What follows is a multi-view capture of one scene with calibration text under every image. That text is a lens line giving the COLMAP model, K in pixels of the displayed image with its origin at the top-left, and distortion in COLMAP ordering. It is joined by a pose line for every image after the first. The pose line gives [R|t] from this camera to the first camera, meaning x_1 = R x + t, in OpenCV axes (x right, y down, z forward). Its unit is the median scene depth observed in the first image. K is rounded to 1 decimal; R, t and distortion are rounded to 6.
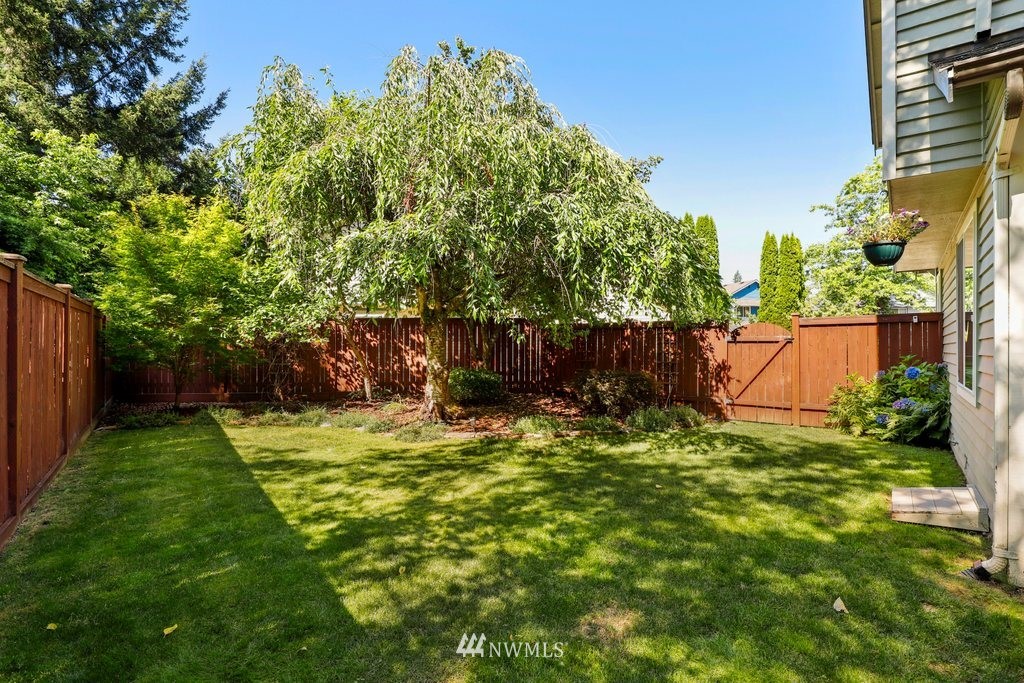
lens RADIAL K [[504.8, 0, 511.7], [0, 504.8, 342.7], [0, 0, 1]] dist [-0.011696, 0.001511]
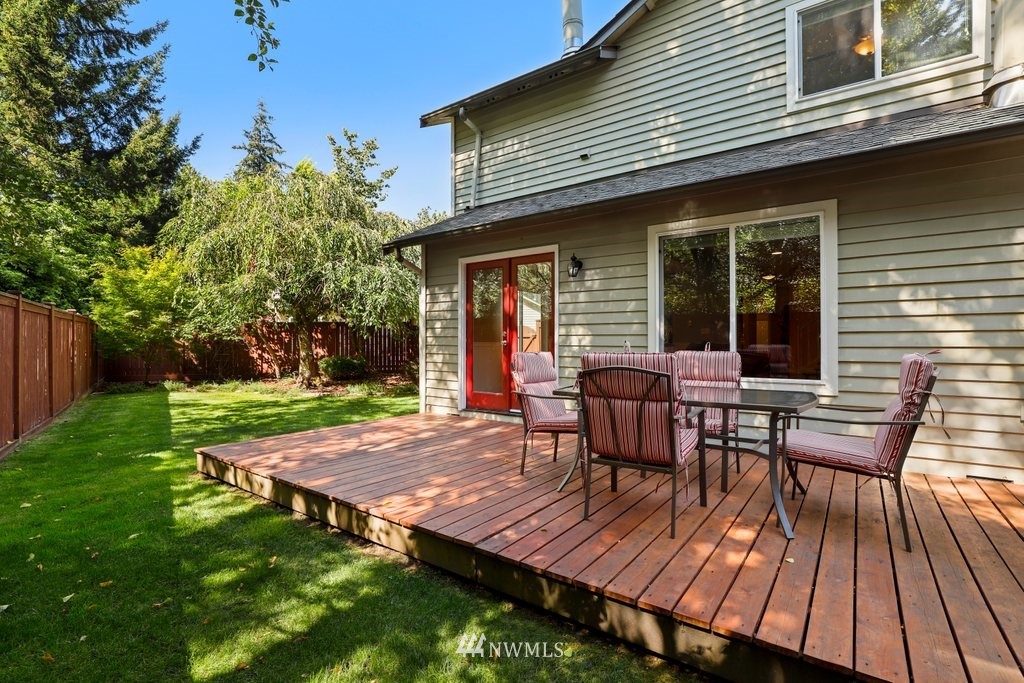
lens RADIAL K [[478.3, 0, 511.3], [0, 478.3, 343.0], [0, 0, 1]] dist [-0.014482, 0.004306]
pose [[0.999689, -0.005473, 0.024341, 0.334483], [0.005190, 0.999919, 0.011662, -0.002066], [-0.024403, -0.011532, 0.999636, -0.384865]]
